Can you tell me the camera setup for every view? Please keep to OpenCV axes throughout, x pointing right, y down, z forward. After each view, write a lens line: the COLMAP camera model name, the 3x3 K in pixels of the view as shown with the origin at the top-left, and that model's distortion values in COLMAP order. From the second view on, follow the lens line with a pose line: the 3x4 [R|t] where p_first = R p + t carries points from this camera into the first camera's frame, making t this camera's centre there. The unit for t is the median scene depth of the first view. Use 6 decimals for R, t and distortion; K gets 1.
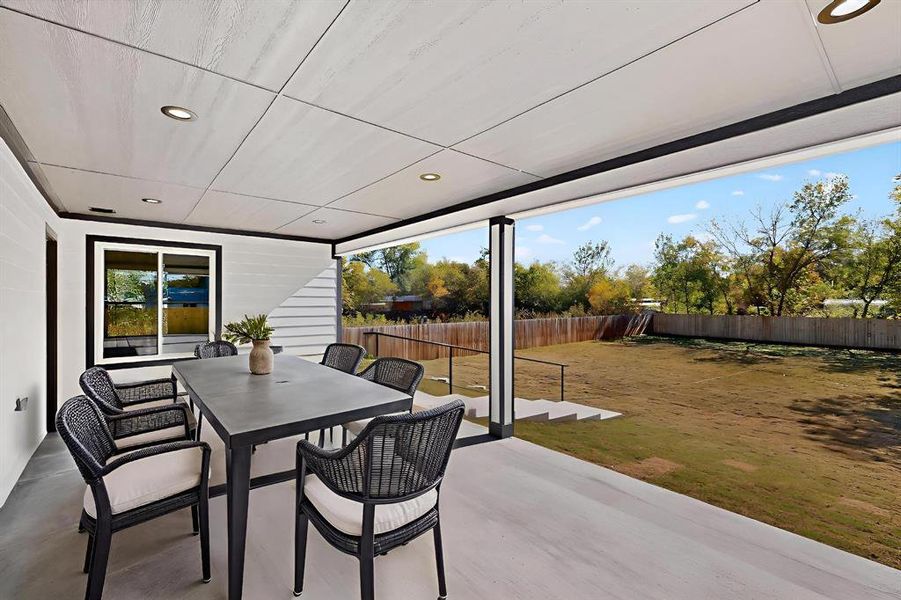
lens RADIAL K [[391.7, 0, 451.9], [0, 391.7, 300.0], [0, 0, 1]] dist [-0.001497, -0.000176]
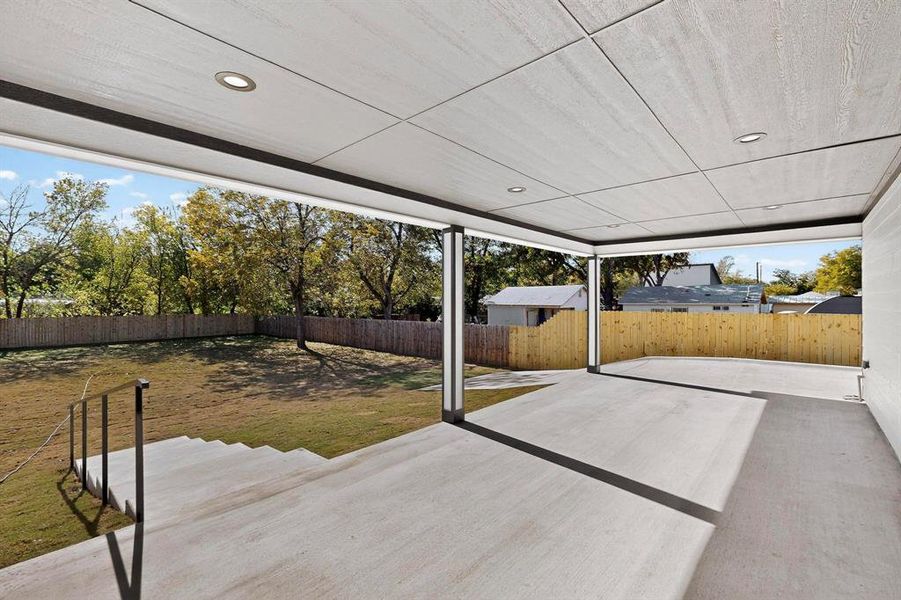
lens RADIAL K [[391.7, 0, 451.9], [0, 391.7, 300.0], [0, 0, 1]] dist [-0.001497, -0.000176]
pose [[-0.138477, 0.002917, 0.990361, -0.840186], [-0.007725, 0.999962, -0.004025, 0.002415], [-0.990336, -0.008208, -0.138449, 0.993624]]
